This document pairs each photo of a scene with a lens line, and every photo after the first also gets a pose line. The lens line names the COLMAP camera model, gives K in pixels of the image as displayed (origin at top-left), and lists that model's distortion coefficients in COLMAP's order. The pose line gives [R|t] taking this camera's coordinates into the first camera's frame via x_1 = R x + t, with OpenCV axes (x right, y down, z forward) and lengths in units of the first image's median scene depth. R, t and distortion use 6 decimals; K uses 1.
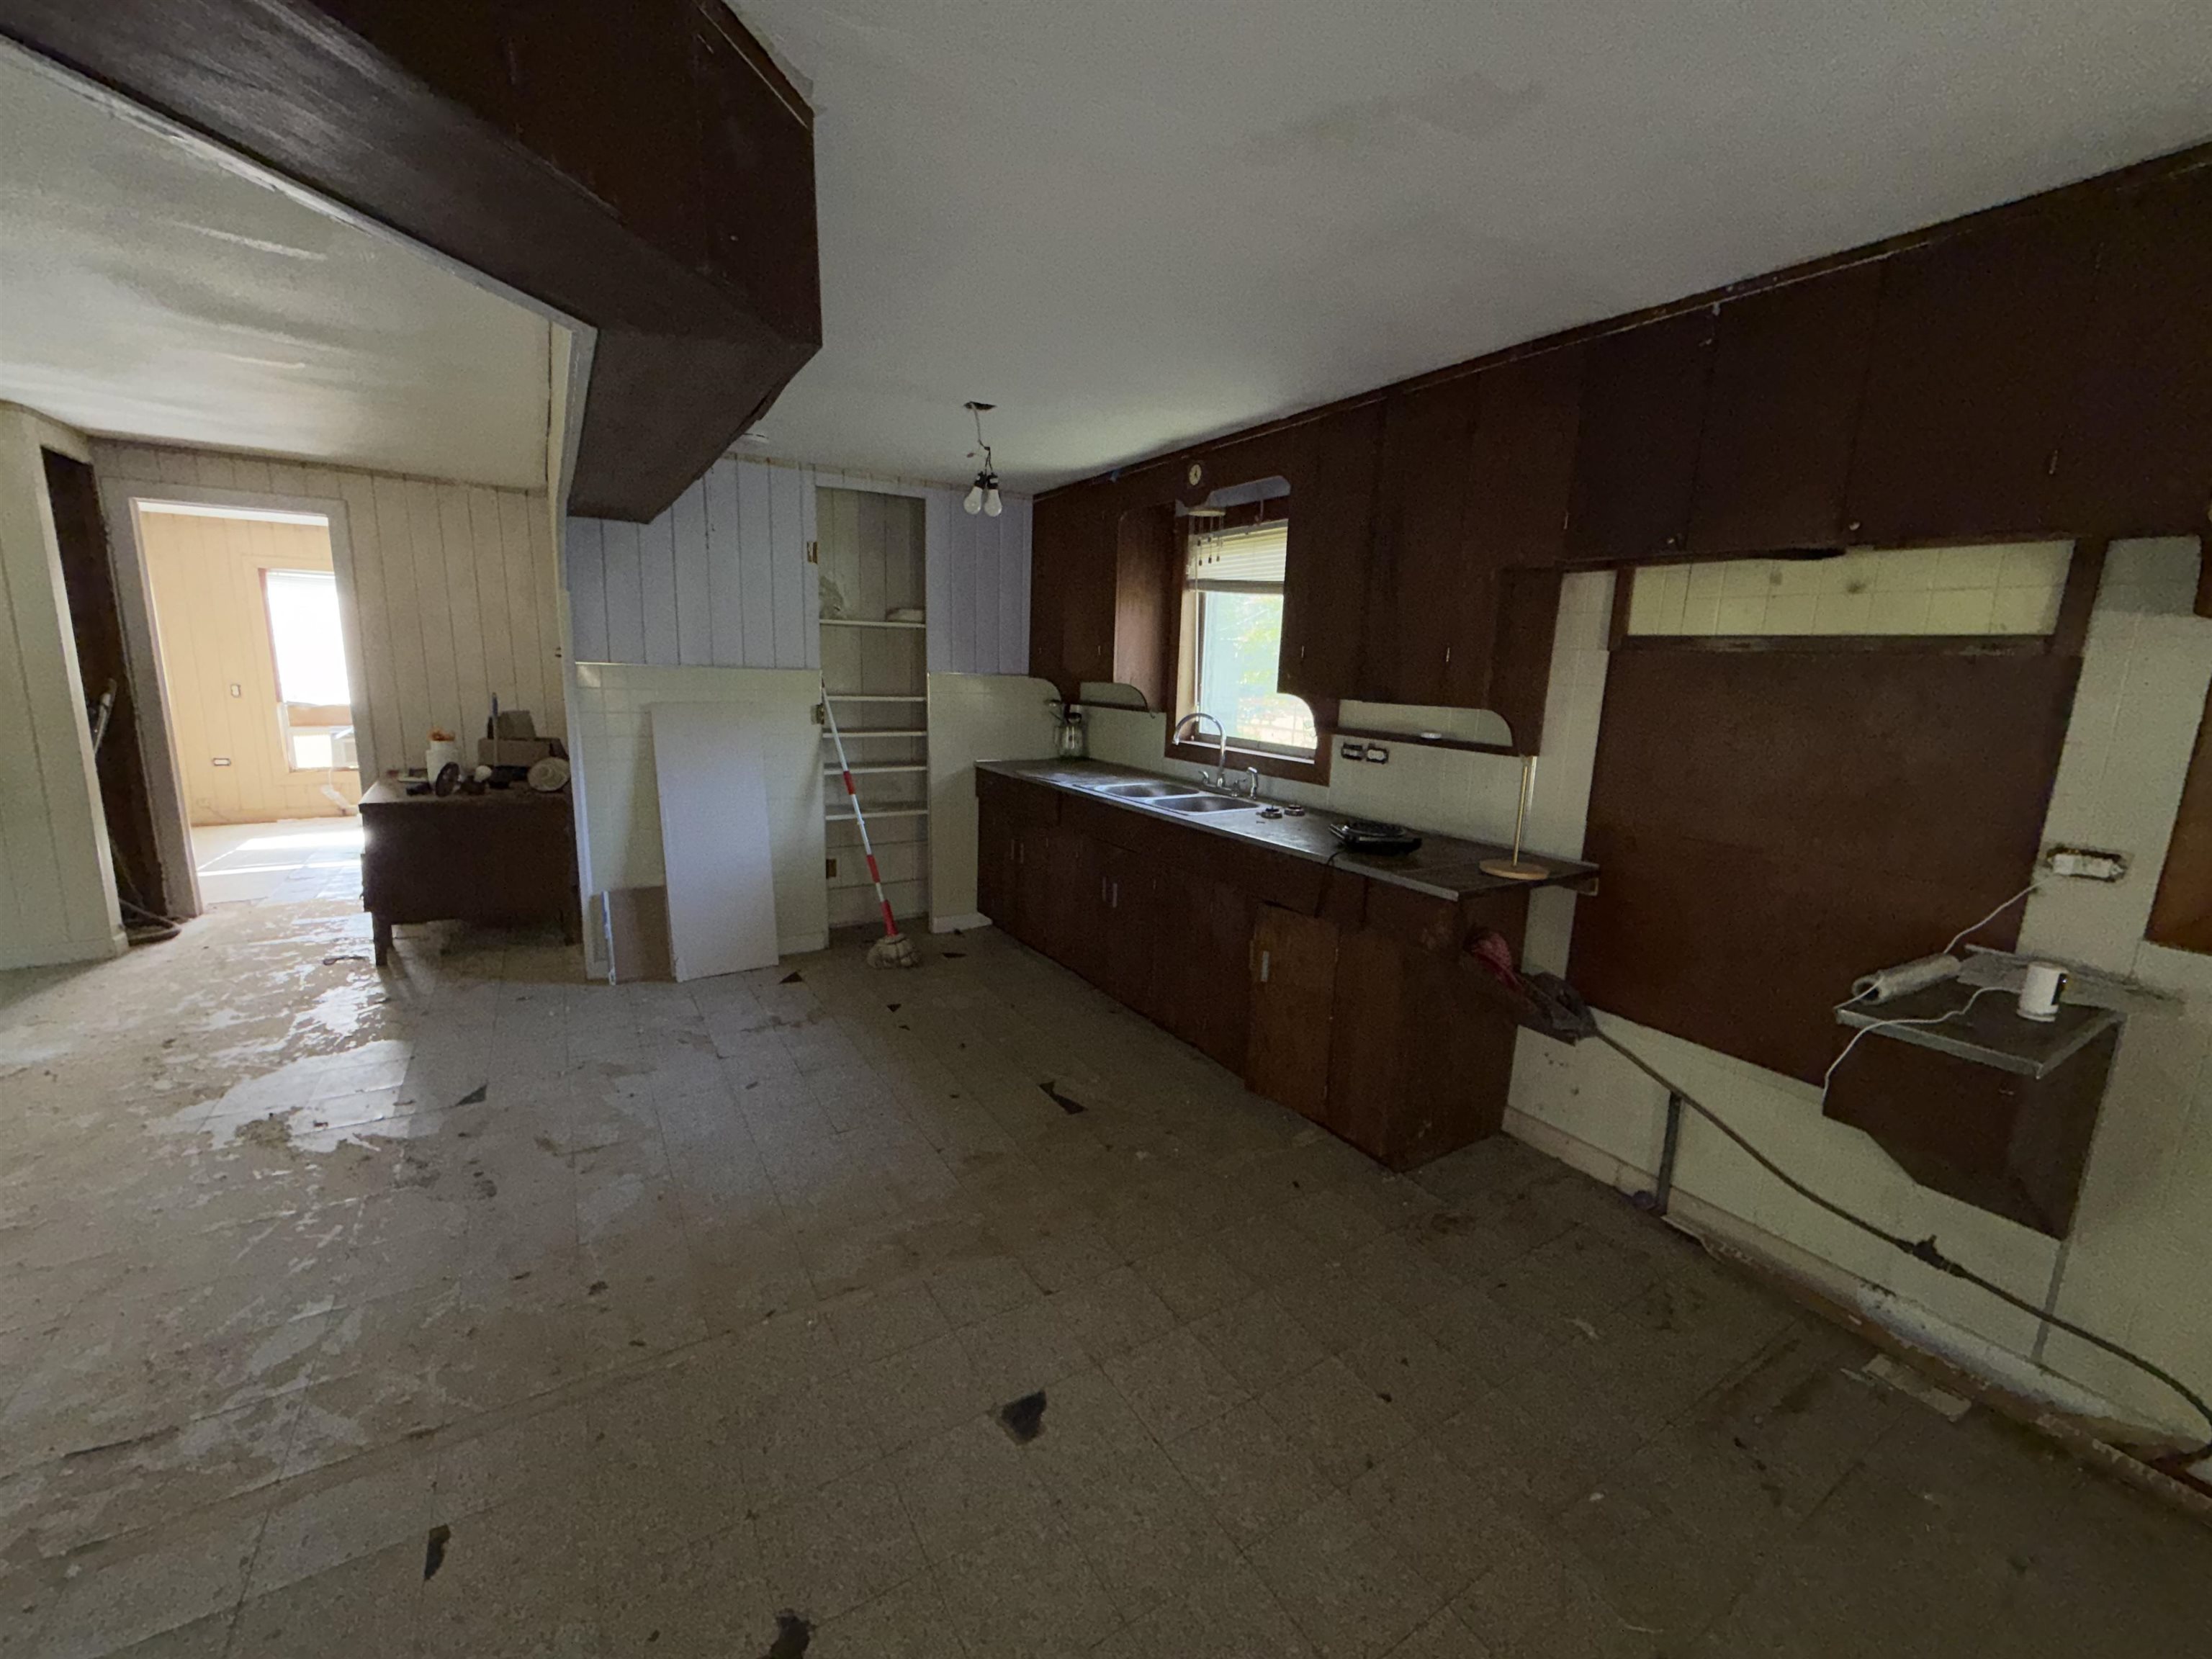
lens RADIAL K [[880.5, 0, 1098.0], [0, 880.5, 825.7], [0, 0, 1]] dist [-0.000280, -0.000365]
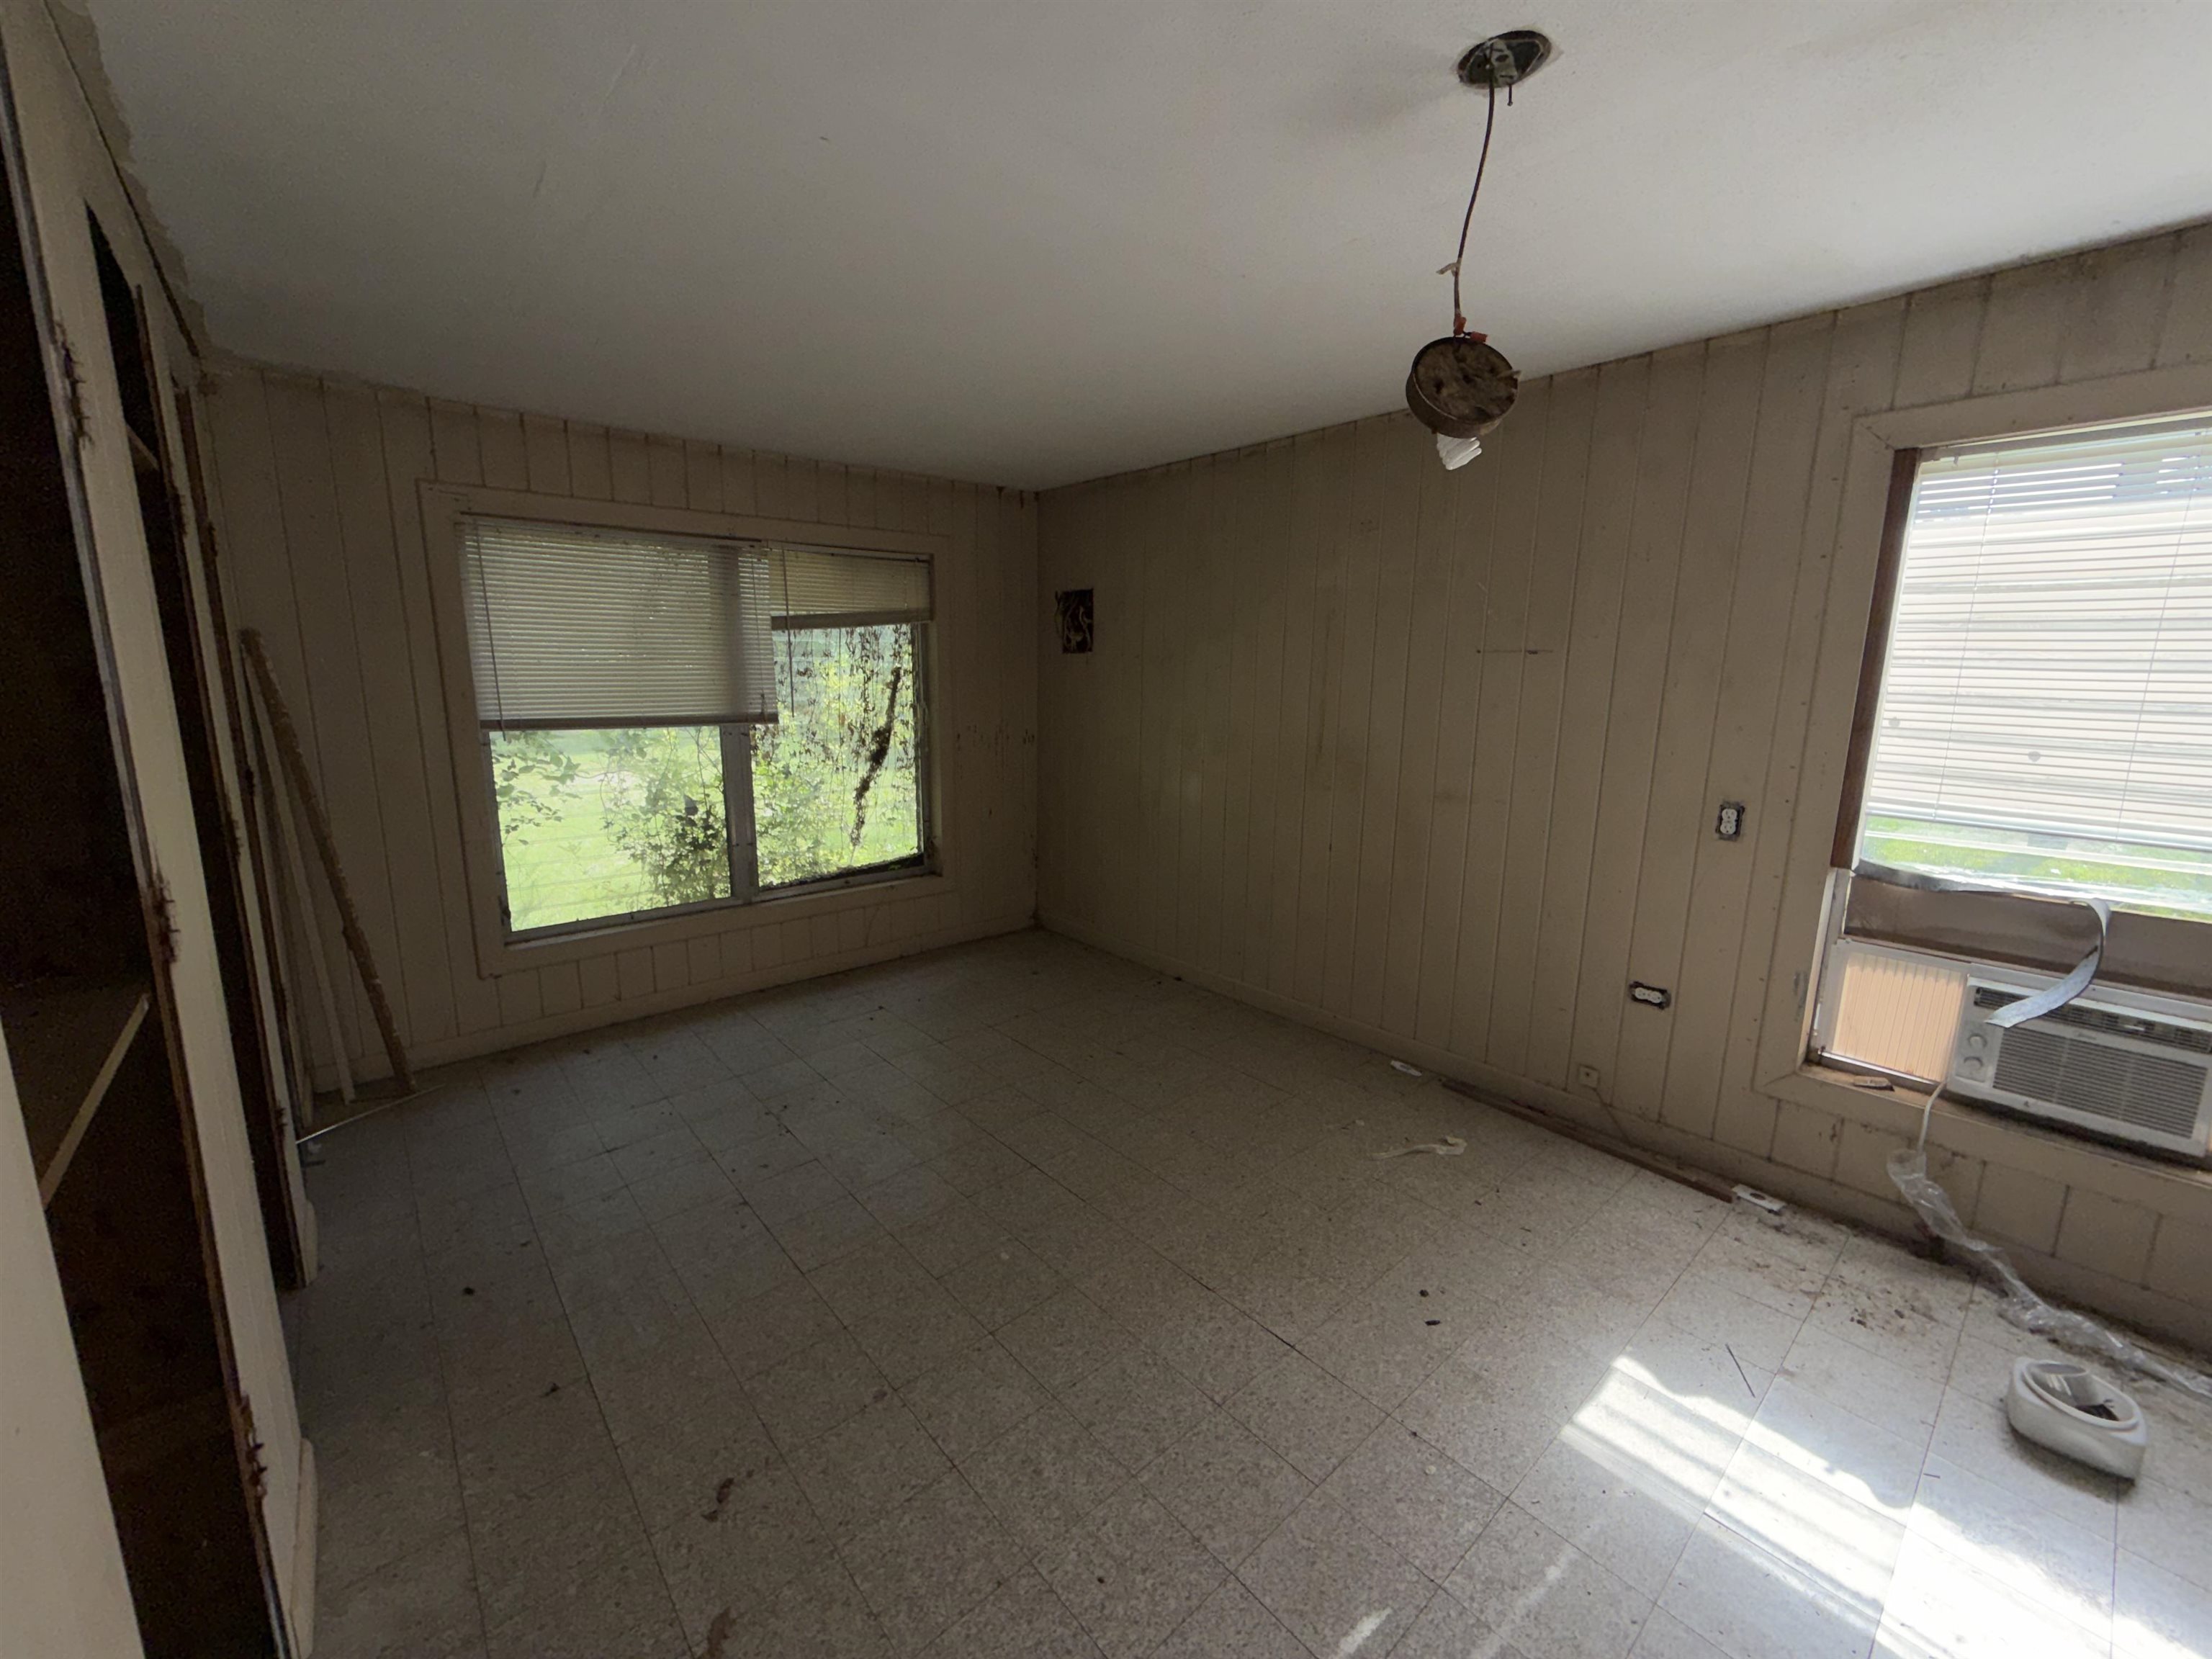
lens RADIAL K [[880.5, 0, 1105.9], [0, 880.5, 829.3], [0, 0, 1]] dist [-0.000280, -0.000365]
pose [[0.162013, 0.161166, -0.973539, -1.162259], [-0.183665, 0.974258, 0.130721, -0.255908], [0.969546, 0.157626, 0.187443, 1.188993]]
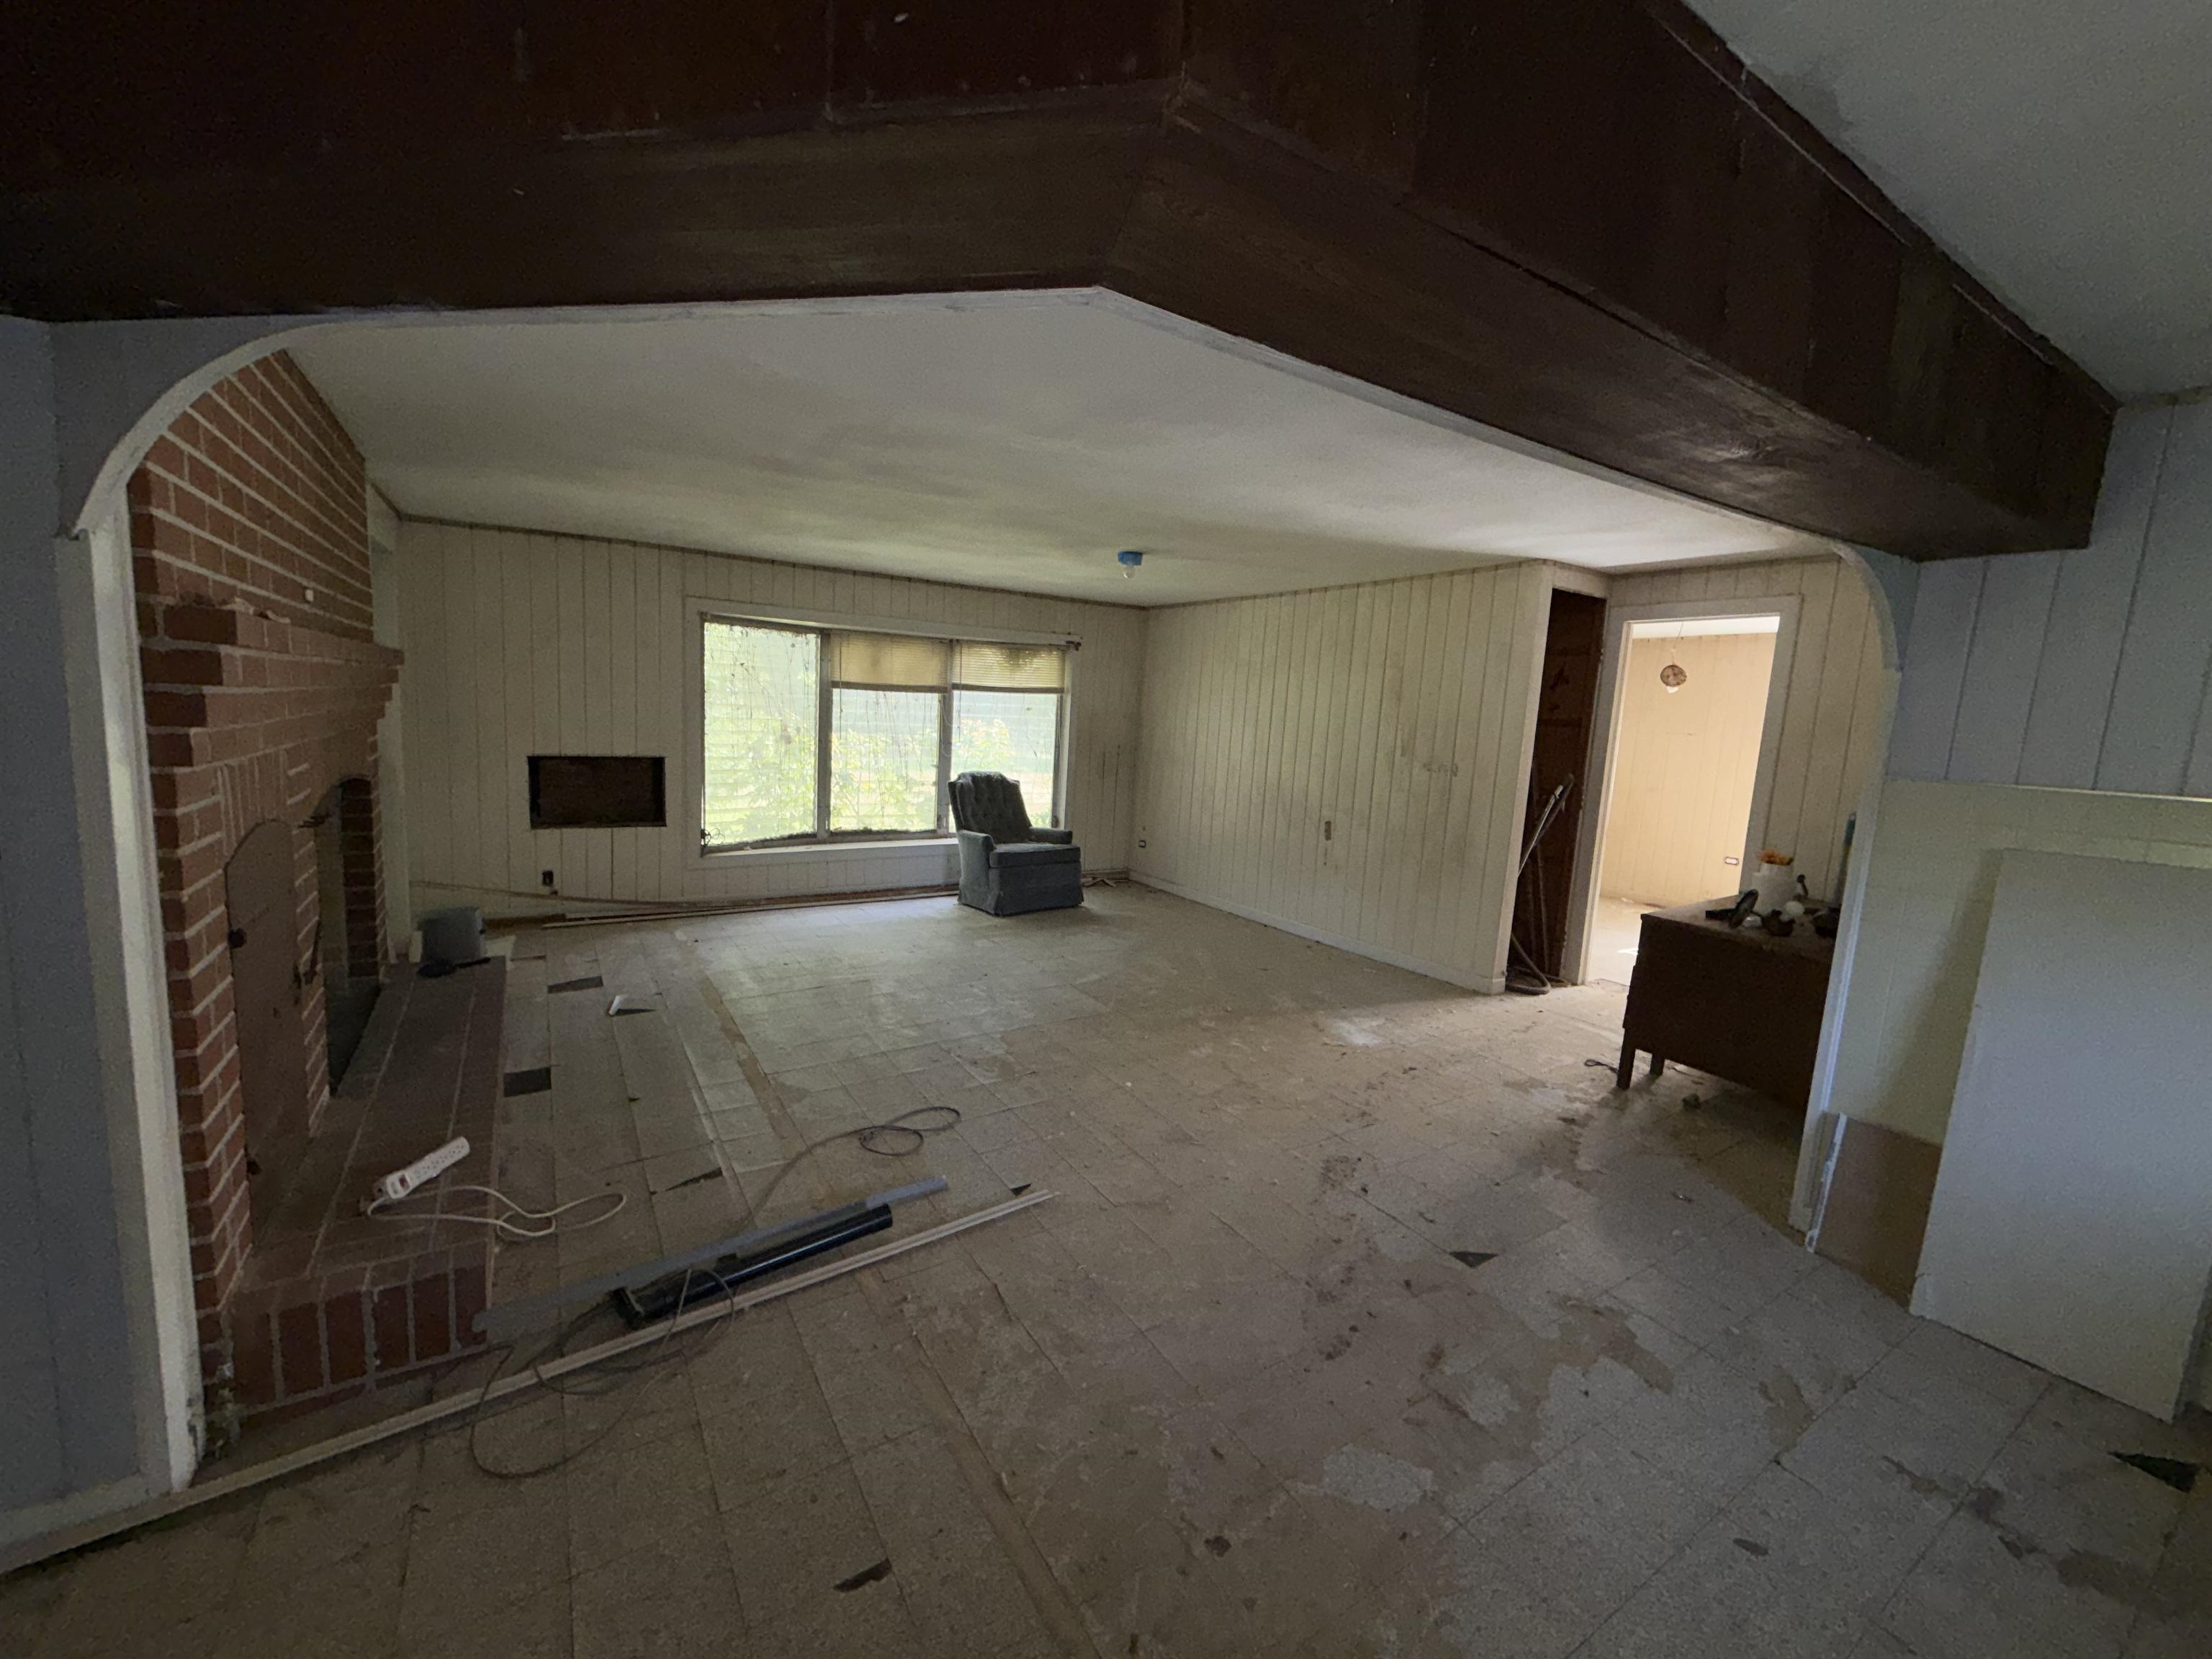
lens RADIAL K [[880.5, 0, 1101.7], [0, 880.5, 830.8], [0, 0, 1]] dist [-0.000280, -0.000365]
pose [[0.015311, 0.104969, -0.994358, 0.068025], [-0.228100, 0.968618, 0.098739, -0.069522], [0.973517, 0.225301, 0.038774, 0.376087]]
